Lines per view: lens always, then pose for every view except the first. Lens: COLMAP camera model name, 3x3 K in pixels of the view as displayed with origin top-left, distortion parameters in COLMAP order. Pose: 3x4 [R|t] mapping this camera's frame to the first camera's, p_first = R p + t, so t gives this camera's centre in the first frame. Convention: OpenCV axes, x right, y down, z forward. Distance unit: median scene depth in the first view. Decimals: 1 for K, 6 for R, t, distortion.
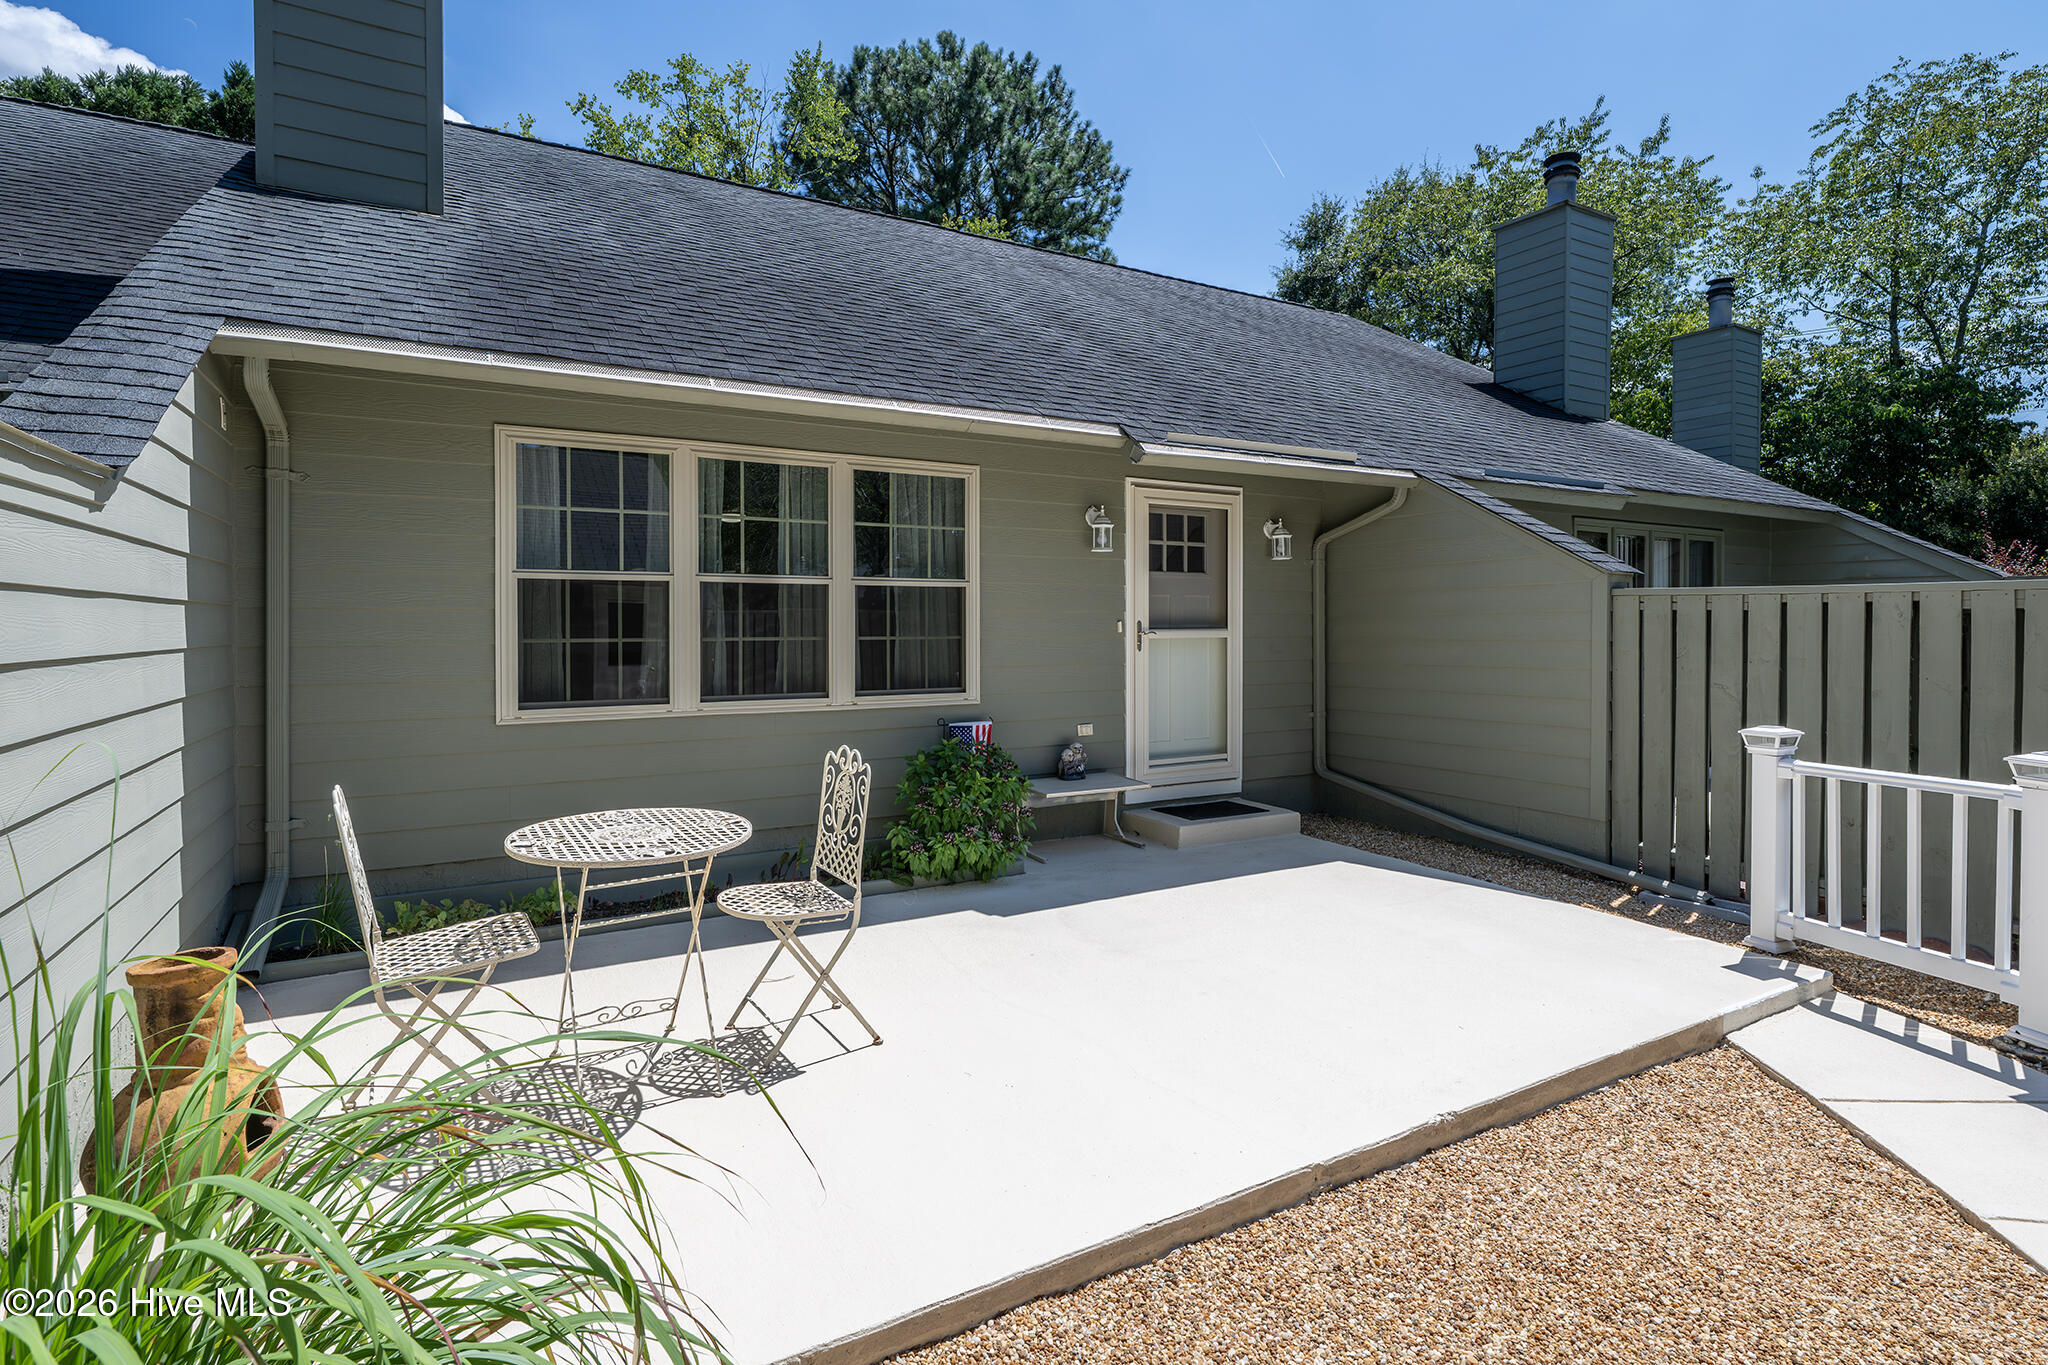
lens RADIAL K [[977.4, 0, 1018.1], [0, 977.4, 638.3], [0, 0, 1]] dist [-0.027112, 0.000303]
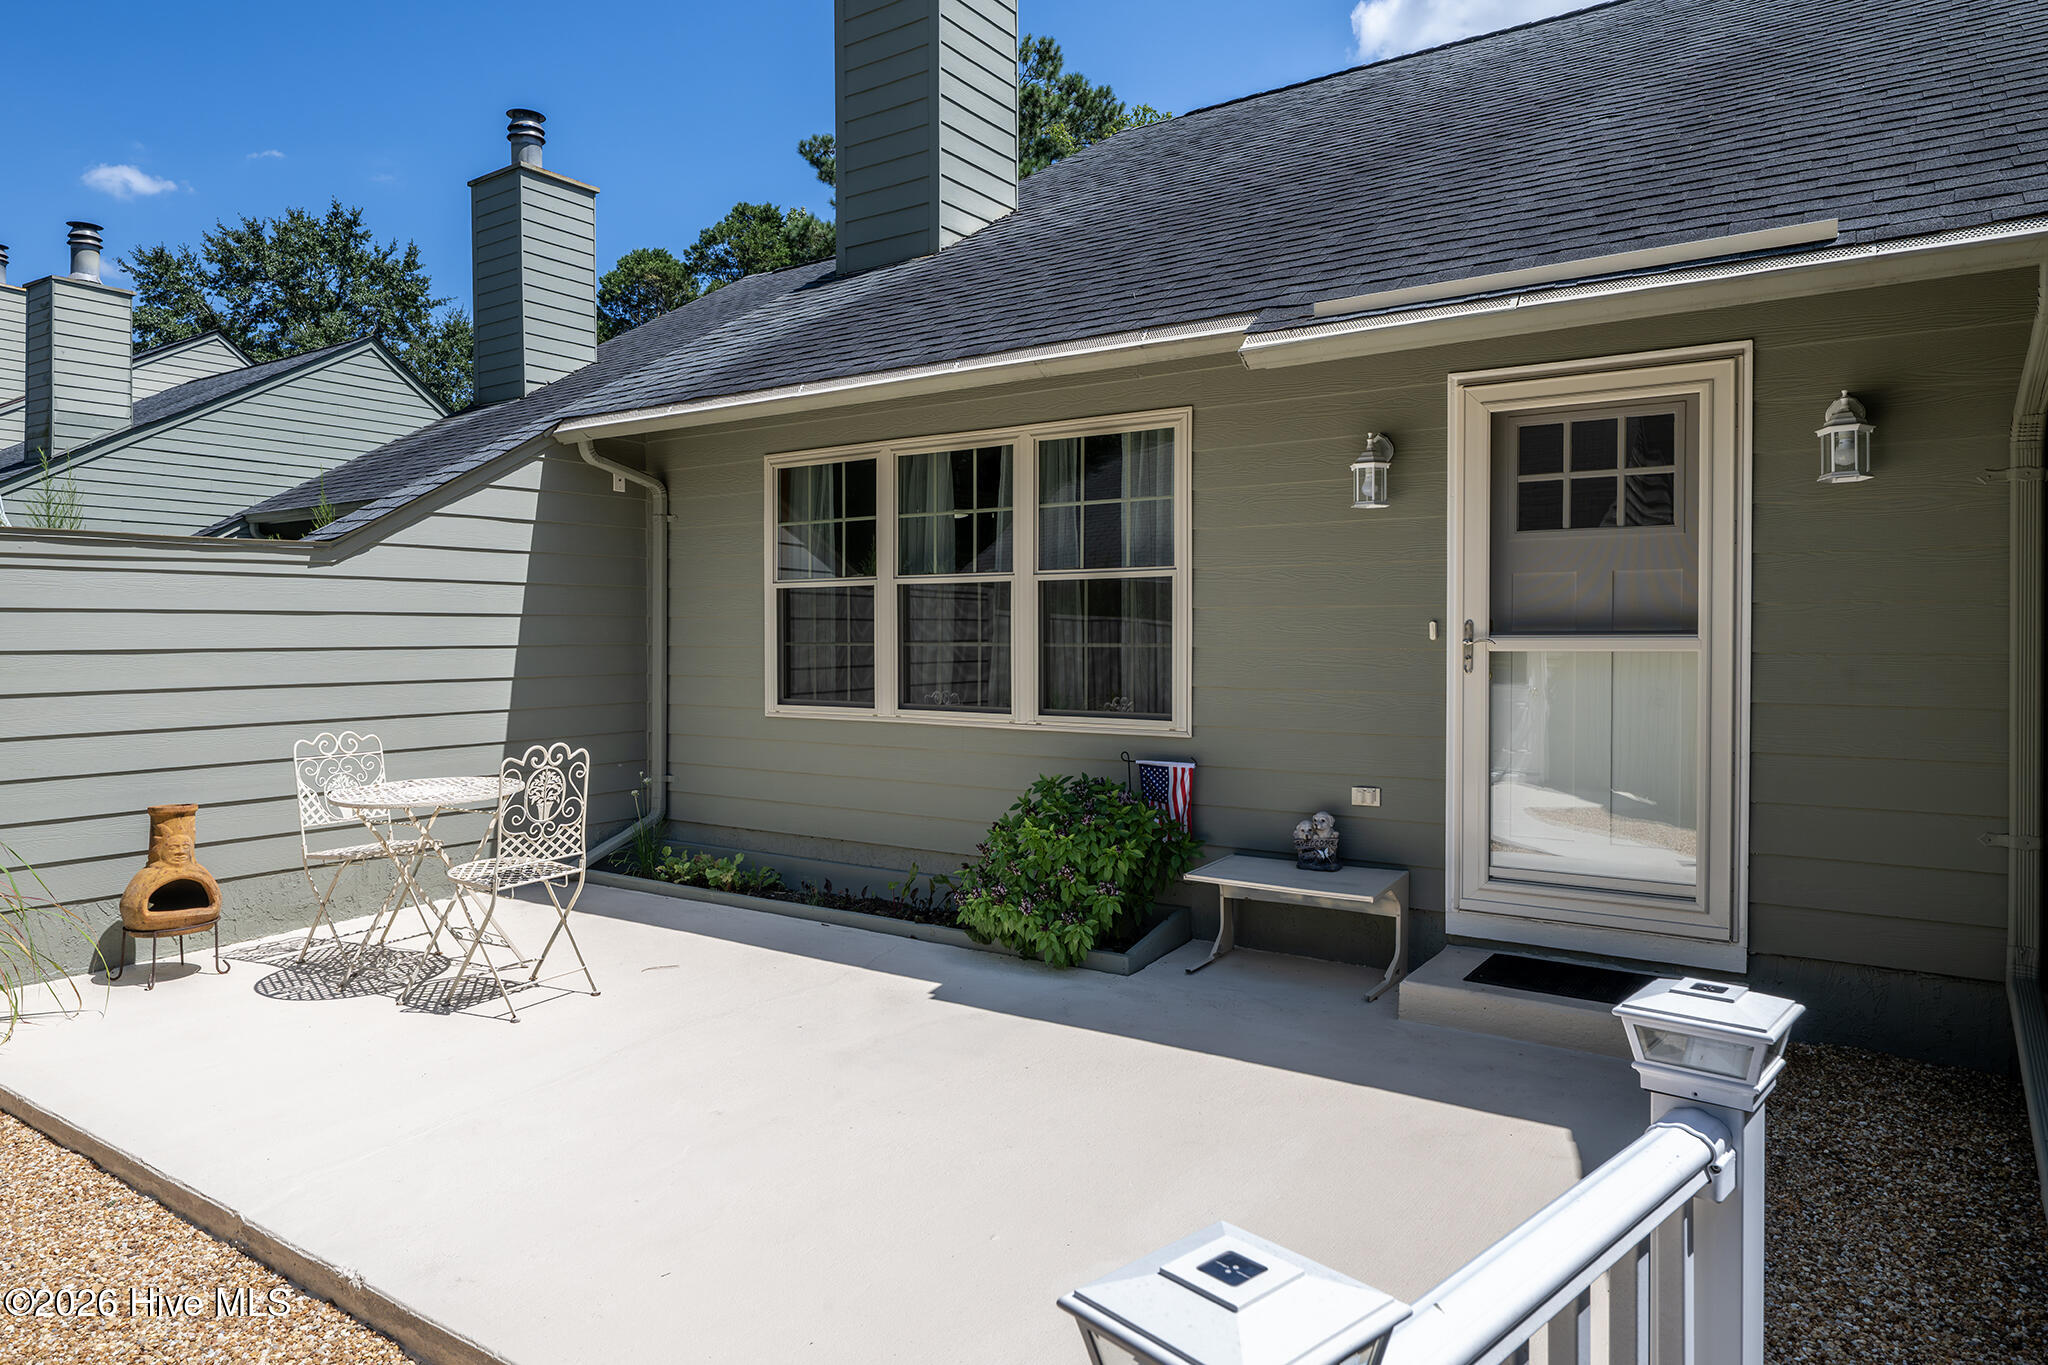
lens RADIAL K [[1253.4, 0, 1035.5], [0, 1253.4, 649.1], [0, 0, 1]] dist [0.000520, -0.001727]
pose [[0.453270, 0.013980, -0.891264, 0.758472], [-0.008178, 0.999900, 0.011525, -0.008198], [0.891336, 0.002065, 0.453339, 0.500096]]
